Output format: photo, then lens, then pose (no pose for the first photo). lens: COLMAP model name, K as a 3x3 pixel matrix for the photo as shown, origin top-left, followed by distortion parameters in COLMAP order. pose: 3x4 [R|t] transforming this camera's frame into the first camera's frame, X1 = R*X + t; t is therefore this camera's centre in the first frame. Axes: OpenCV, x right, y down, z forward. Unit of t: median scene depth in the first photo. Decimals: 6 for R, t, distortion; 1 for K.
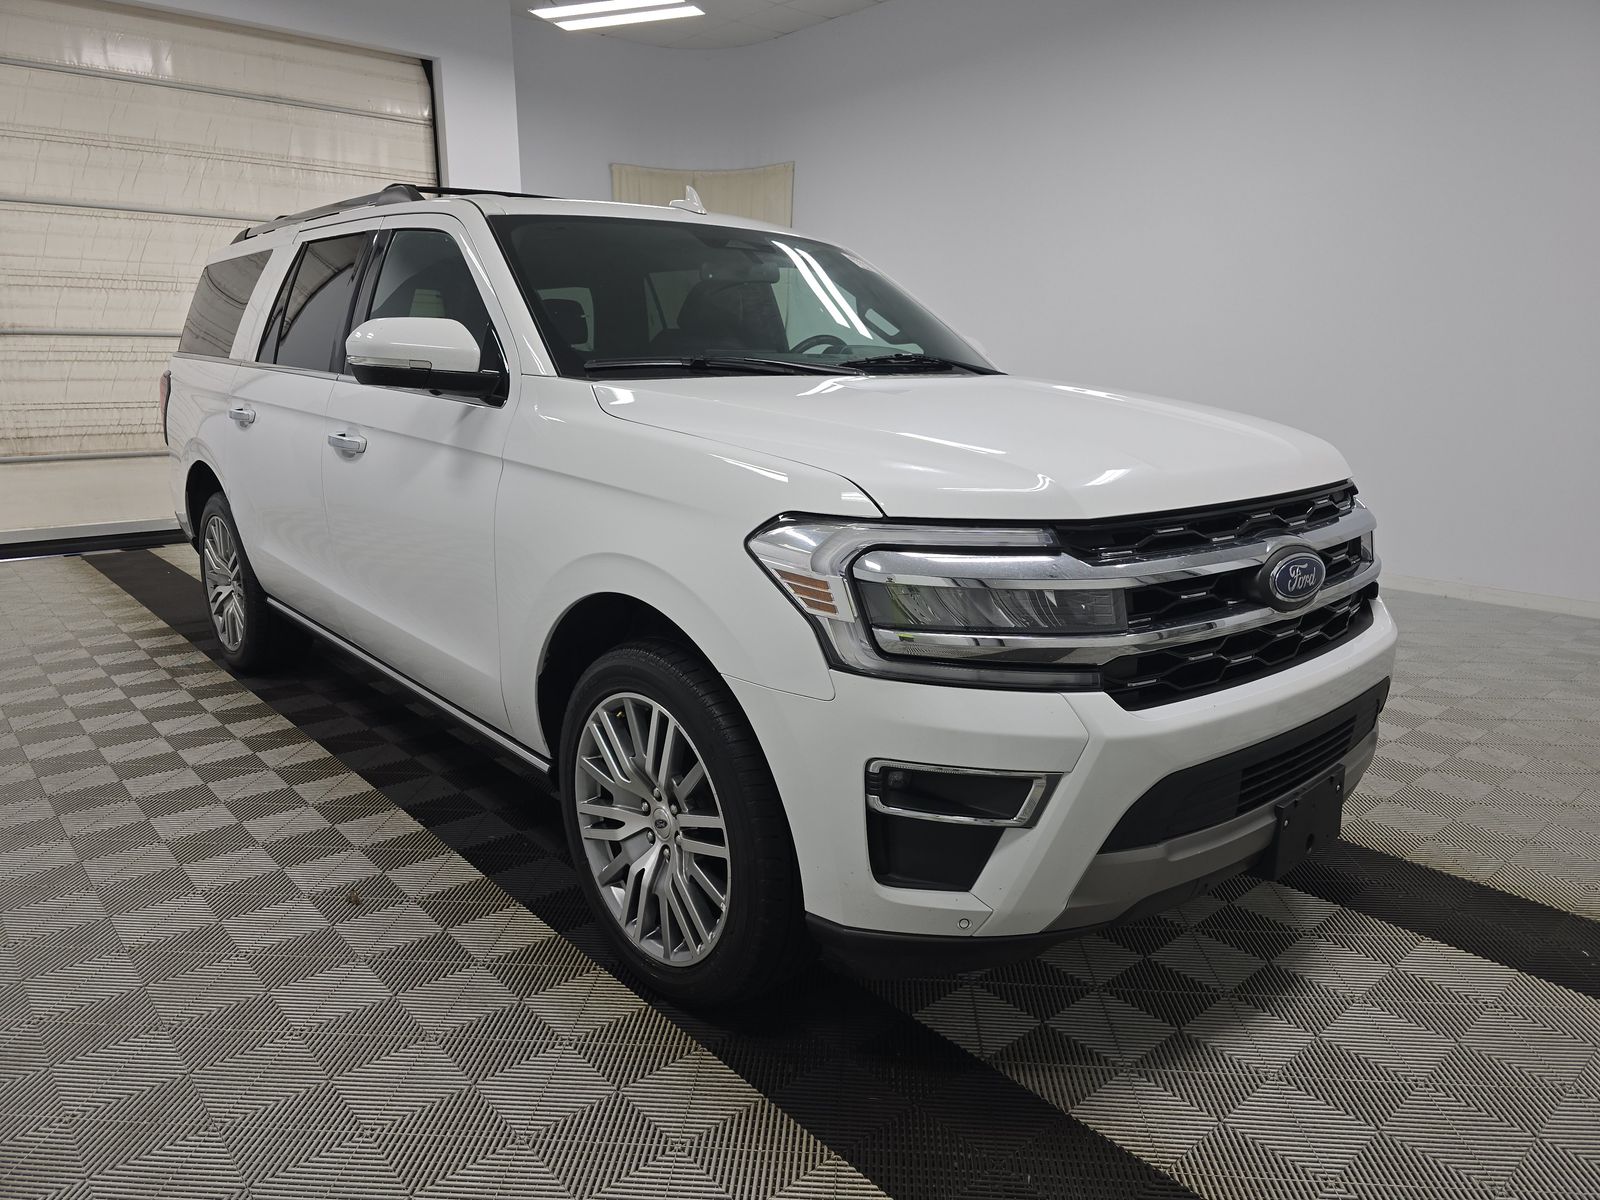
lens RADIAL K [[1079.3, 0, 811.1], [0, 1079.3, 600.8], [0, 0, 1]] dist [0.074084, -0.061792]
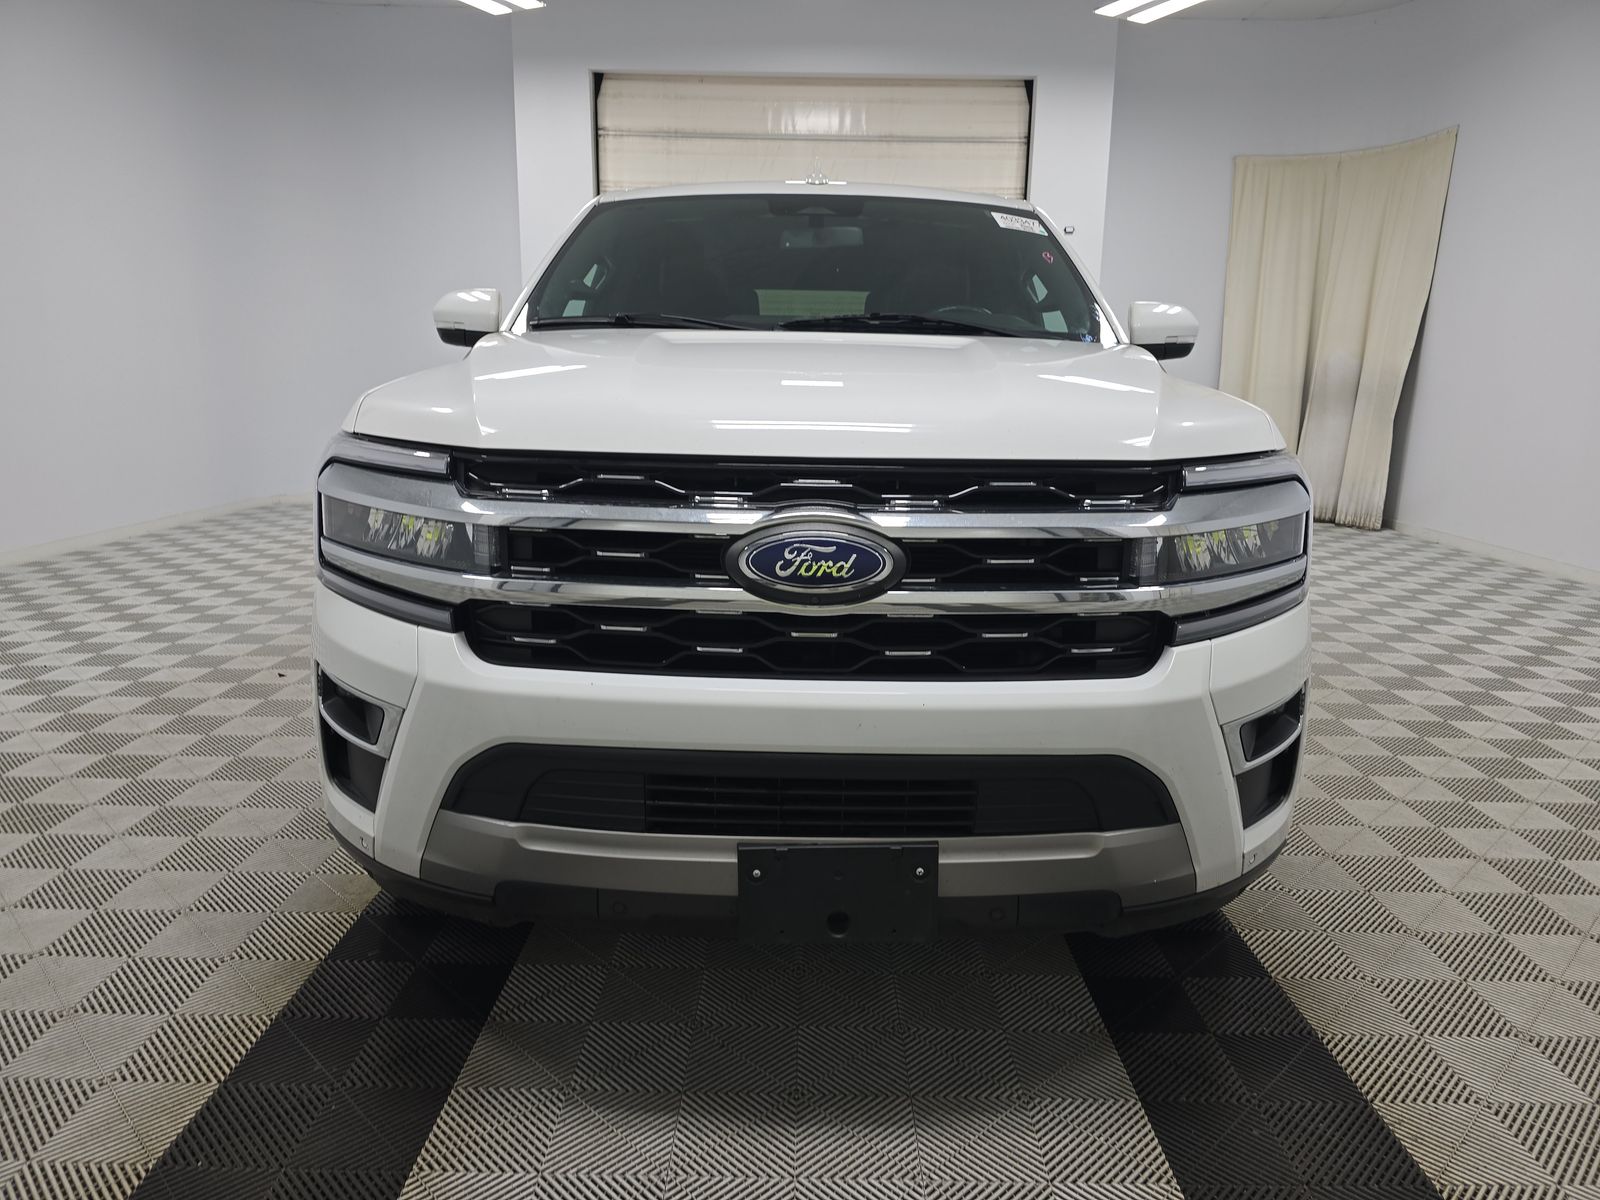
lens RADIAL K [[1079.3, 0, 811.1], [0, 1079.3, 600.8], [0, 0, 1]] dist [0.074084, -0.061792]
pose [[0.749409, 0.145582, -0.645904, 0.258428], [-0.161397, 0.986267, 0.035038, -0.005821], [0.642135, 0.077989, 0.762614, 0.116117]]
